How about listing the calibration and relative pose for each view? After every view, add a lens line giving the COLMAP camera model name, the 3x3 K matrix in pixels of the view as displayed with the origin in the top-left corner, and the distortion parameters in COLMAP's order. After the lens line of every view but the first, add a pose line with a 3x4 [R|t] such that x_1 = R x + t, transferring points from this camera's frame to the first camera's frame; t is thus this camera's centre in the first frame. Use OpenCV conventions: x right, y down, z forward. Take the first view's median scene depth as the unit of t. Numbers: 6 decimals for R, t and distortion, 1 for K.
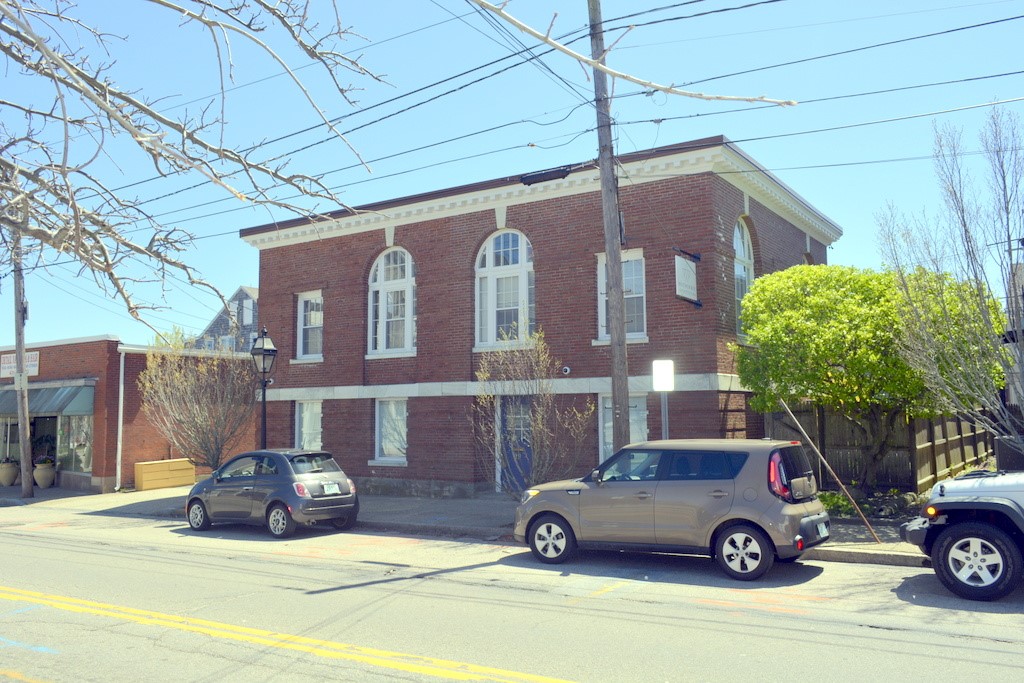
lens RADIAL K [[785.8, 0, 493.3], [0, 785.8, 358.1], [0, 0, 1]] dist [-0.012674, -0.006141]
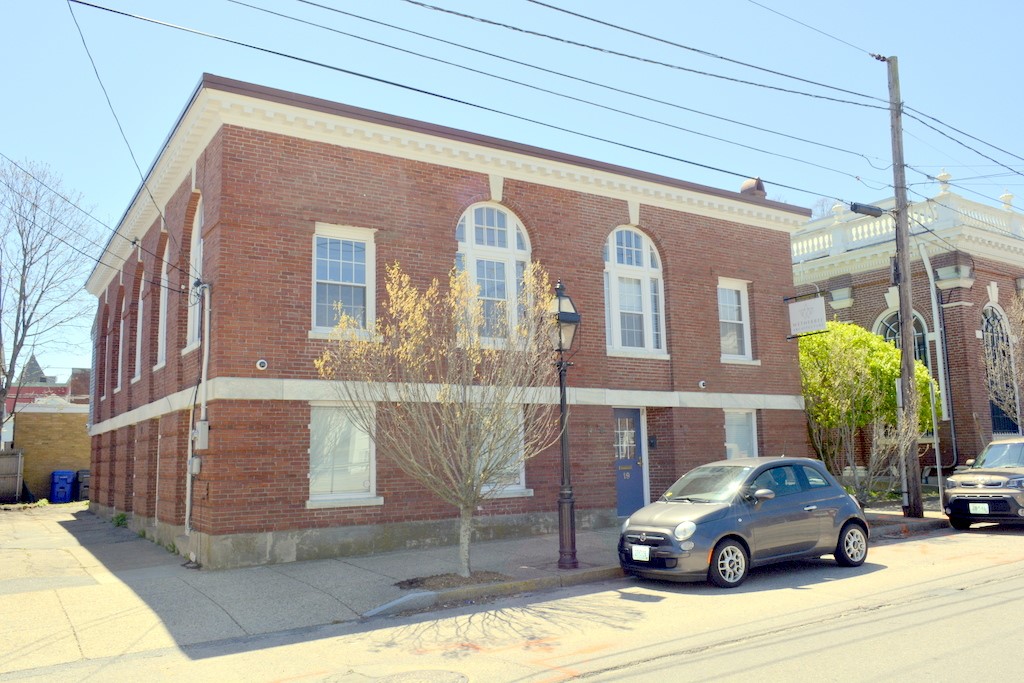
lens RADIAL K [[861.3, 0, 478.0], [0, 861.3, 343.5], [0, 0, 1]] dist [-0.004472, -0.003773]
pose [[0.403884, 0.116895, 0.907311, -0.920618], [-0.050546, 0.993139, -0.105453, 0.084264], [-0.913413, -0.003270, 0.407021, 0.727195]]
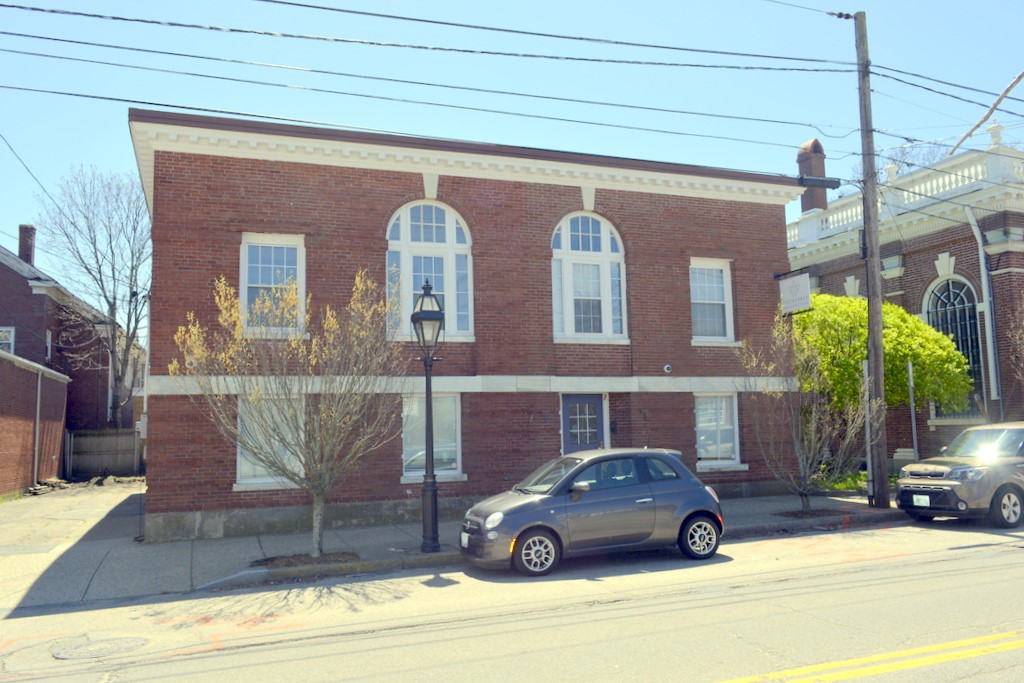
lens RADIAL K [[861.3, 0, 469.7], [0, 861.3, 348.4], [0, 0, 1]] dist [-0.004472, -0.003773]
pose [[0.603459, 0.069742, 0.794338, -0.825176], [-0.042061, 0.997565, -0.055631, 0.054725], [-0.796284, 0.000160, 0.604923, 0.483438]]
